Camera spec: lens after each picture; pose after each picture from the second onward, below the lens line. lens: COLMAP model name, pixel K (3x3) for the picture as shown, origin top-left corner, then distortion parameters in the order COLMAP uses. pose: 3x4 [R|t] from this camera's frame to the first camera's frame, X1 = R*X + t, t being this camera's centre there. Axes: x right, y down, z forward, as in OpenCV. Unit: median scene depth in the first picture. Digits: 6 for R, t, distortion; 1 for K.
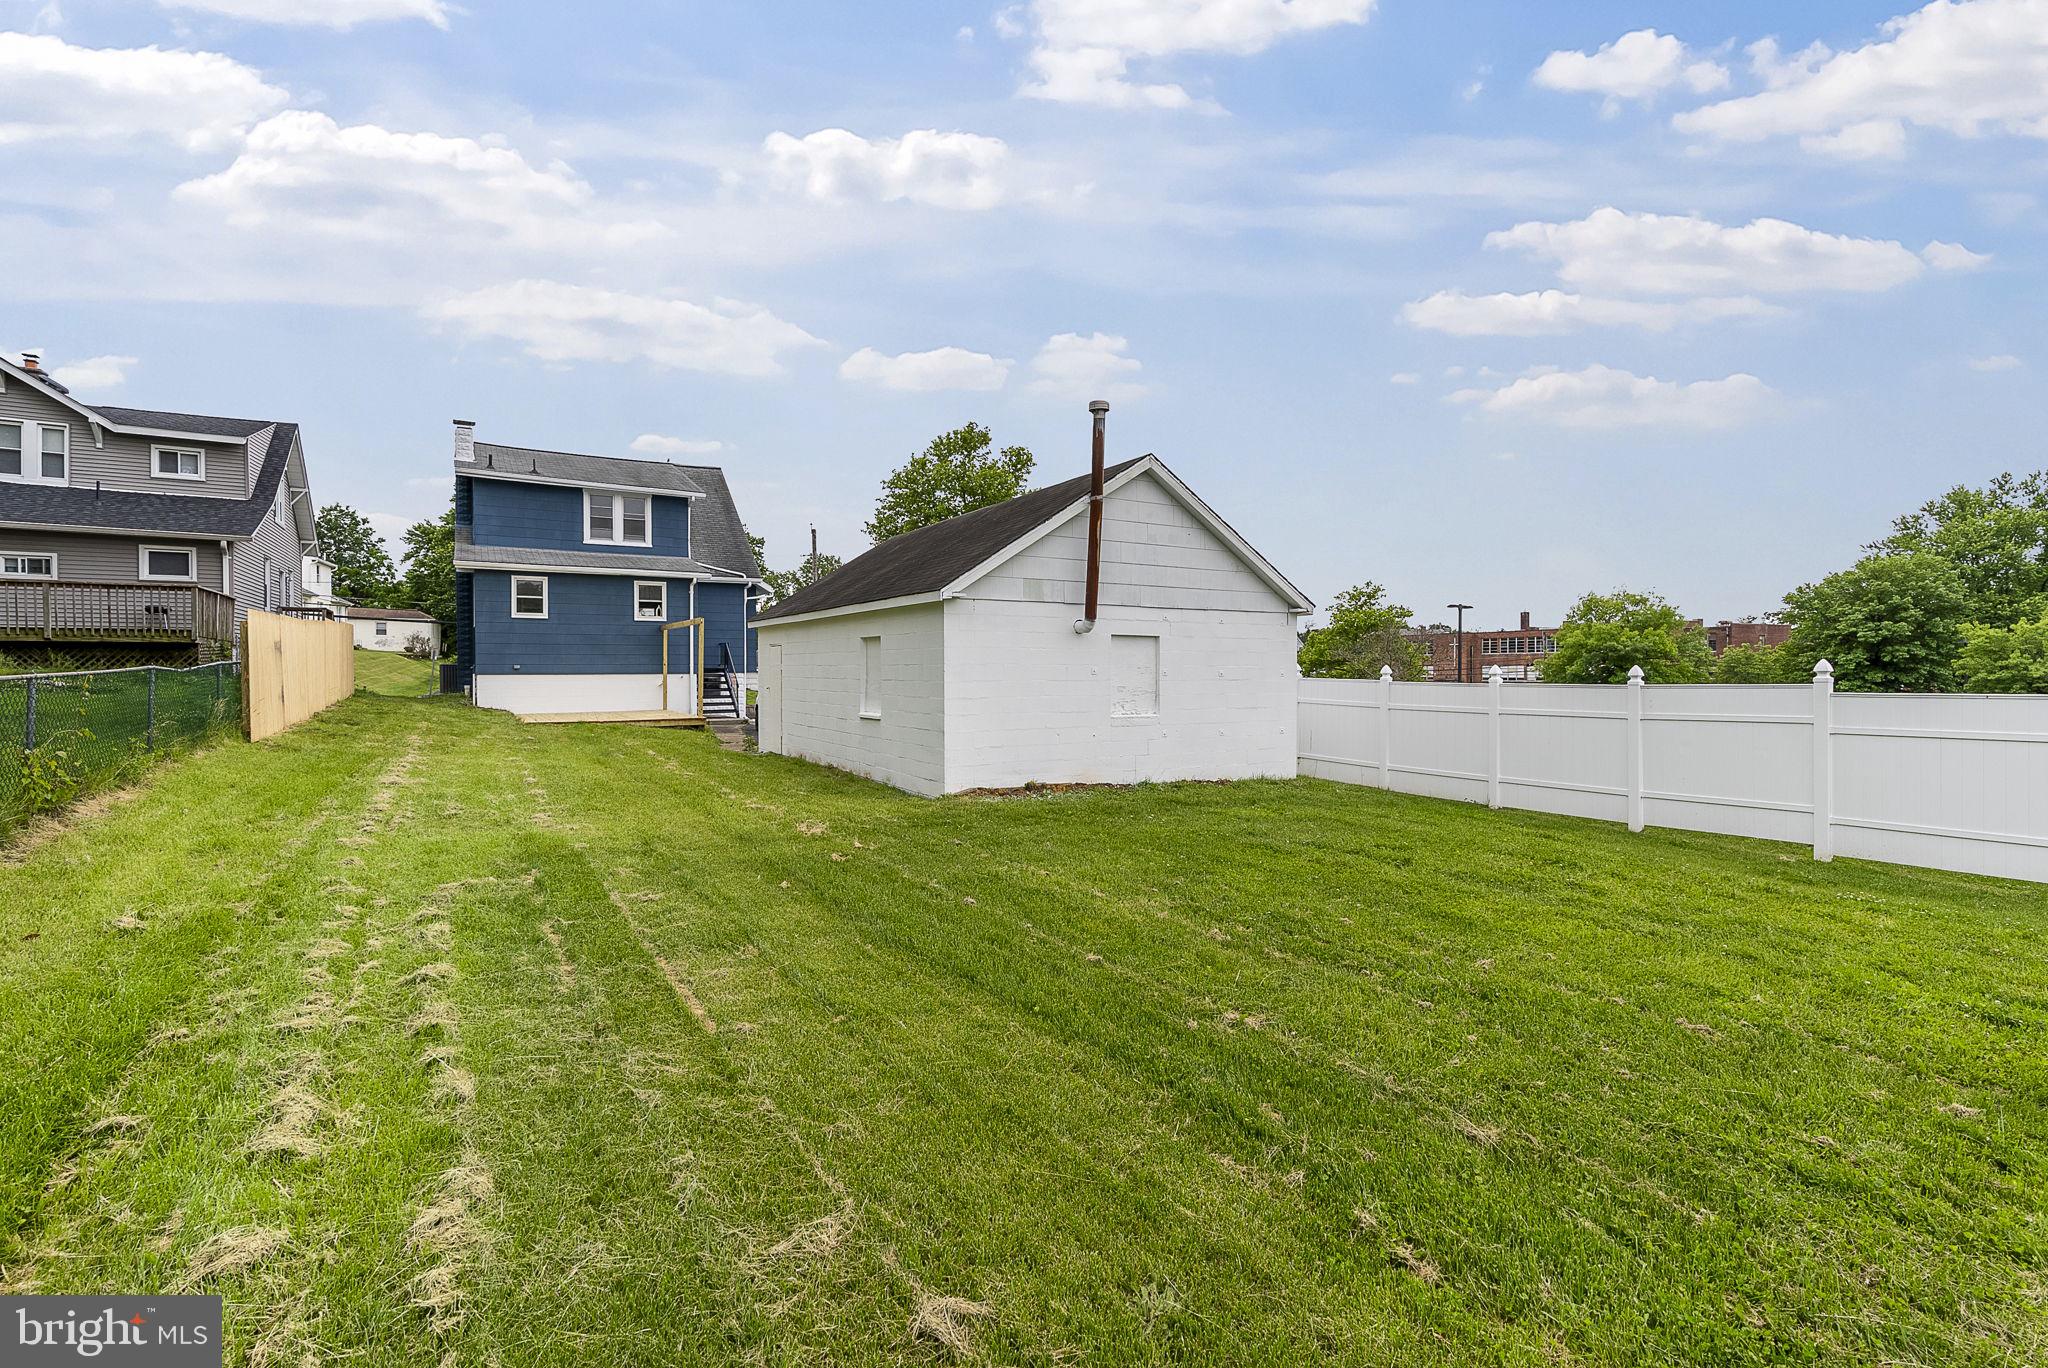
lens RADIAL K [[953.1, 0, 1031.2], [0, 953.1, 659.9], [0, 0, 1]] dist [-0.000377, 0.000934]
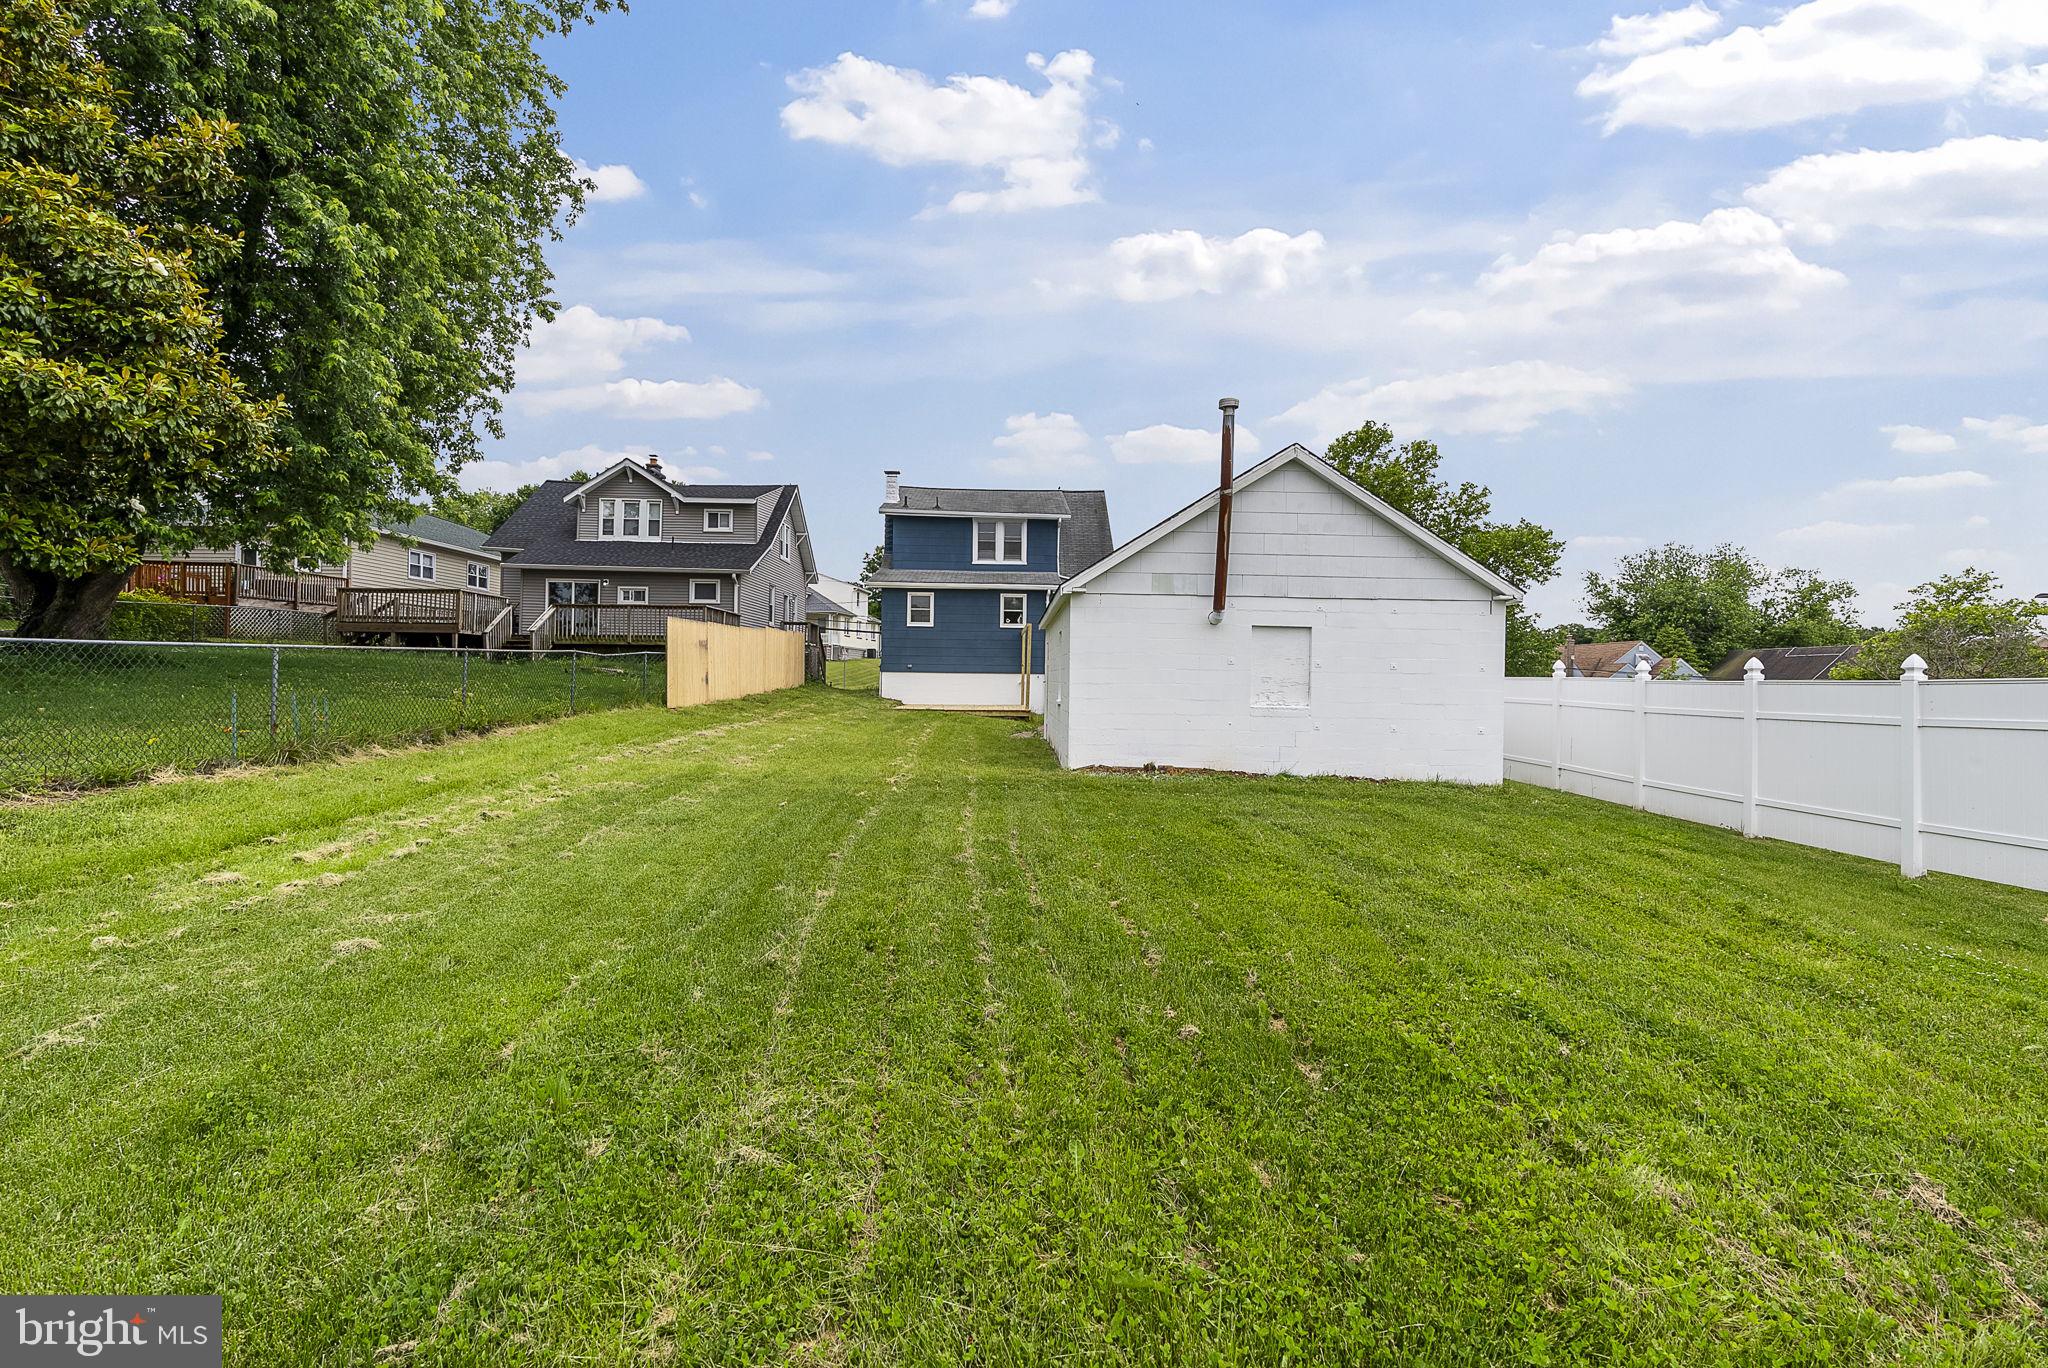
lens RADIAL K [[953.1, 0, 1031.2], [0, 953.1, 659.9], [0, 0, 1]] dist [-0.000377, 0.000934]
pose [[0.869635, 0.002472, -0.493688, 0.209055], [-0.010297, 0.999861, -0.013130, 0.014133], [0.493587, 0.016502, 0.869540, 0.002366]]
